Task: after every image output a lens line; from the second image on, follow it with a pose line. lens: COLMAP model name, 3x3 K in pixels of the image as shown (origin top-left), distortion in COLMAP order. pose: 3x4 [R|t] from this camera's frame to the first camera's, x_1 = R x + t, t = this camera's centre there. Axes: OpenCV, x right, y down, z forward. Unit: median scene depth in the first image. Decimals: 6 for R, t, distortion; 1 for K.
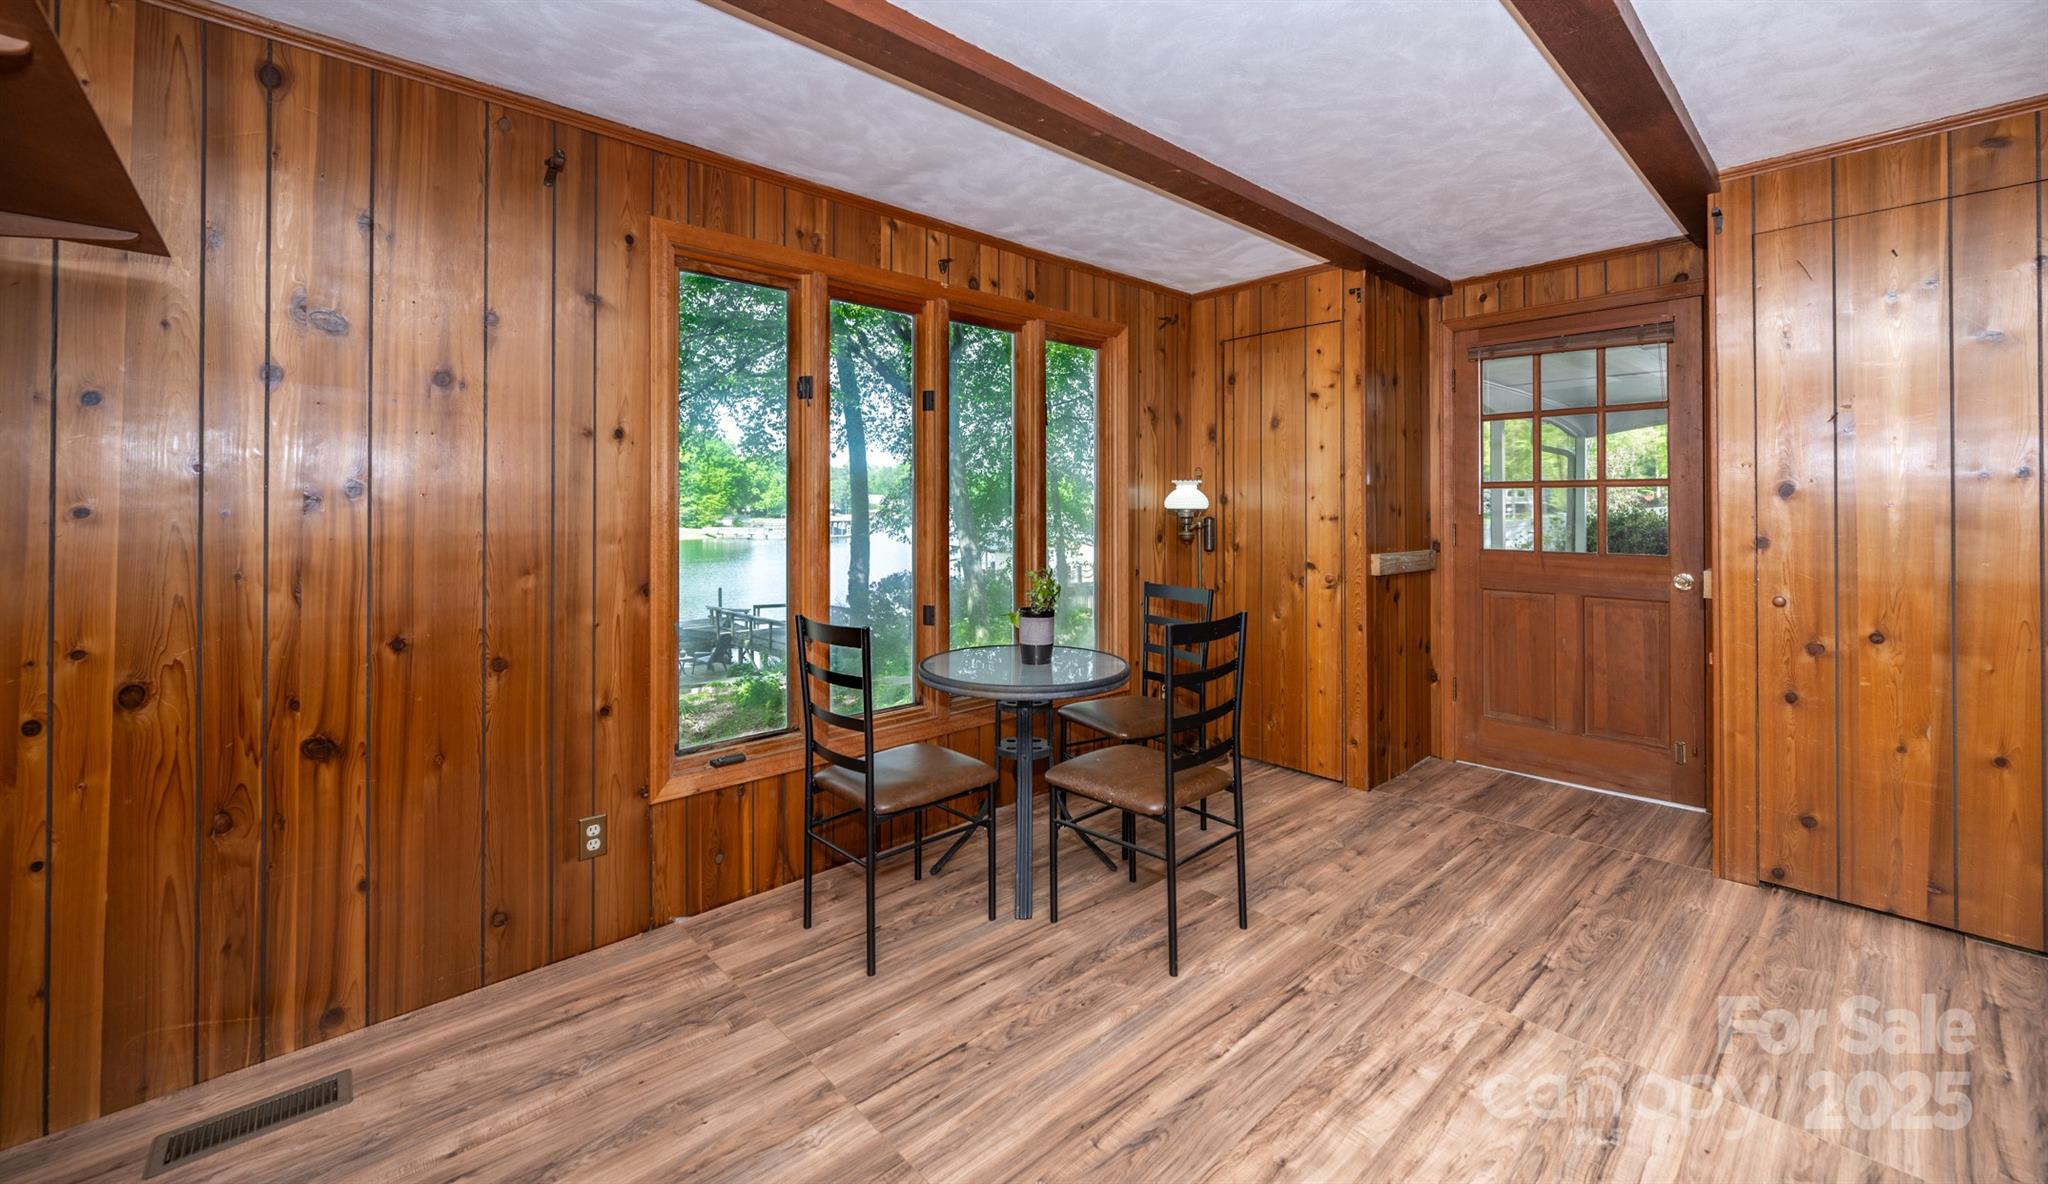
lens RADIAL K [[807.9, 0, 1010.8], [0, 807.9, 506.0], [0, 0, 1]] dist [0.000242, -0.000096]
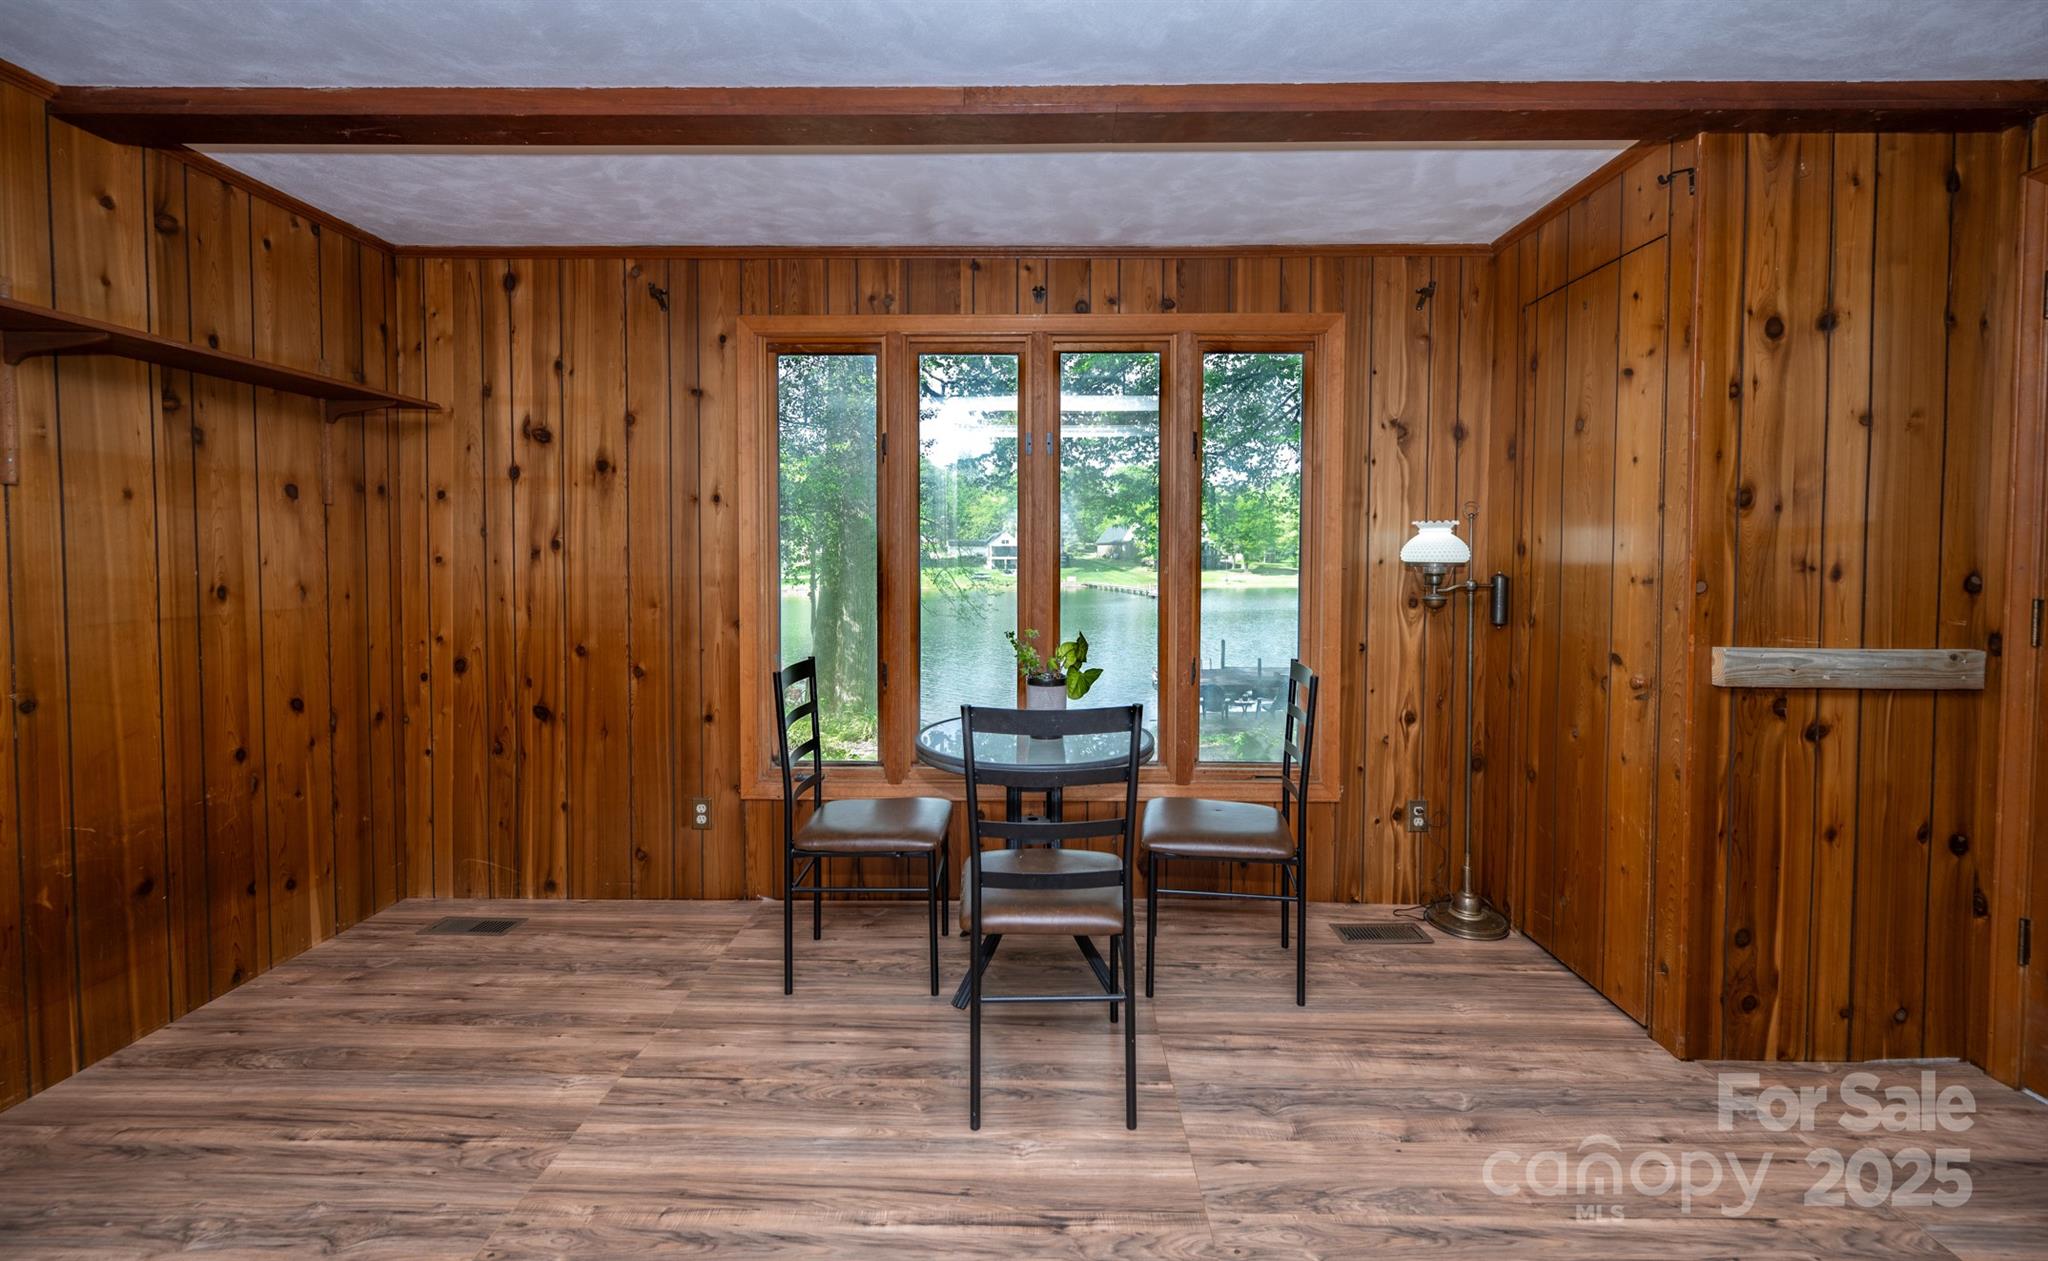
lens RADIAL K [[817.2, 0, 1012.0], [0, 817.2, 582.1], [0, 0, 1]] dist [0.000378, 0.000140]
pose [[0.730214, 0.025016, -0.682761, 0.769822], [-0.001810, 0.999397, 0.034682, -0.005227], [0.683217, -0.024090, 0.729818, 0.421946]]
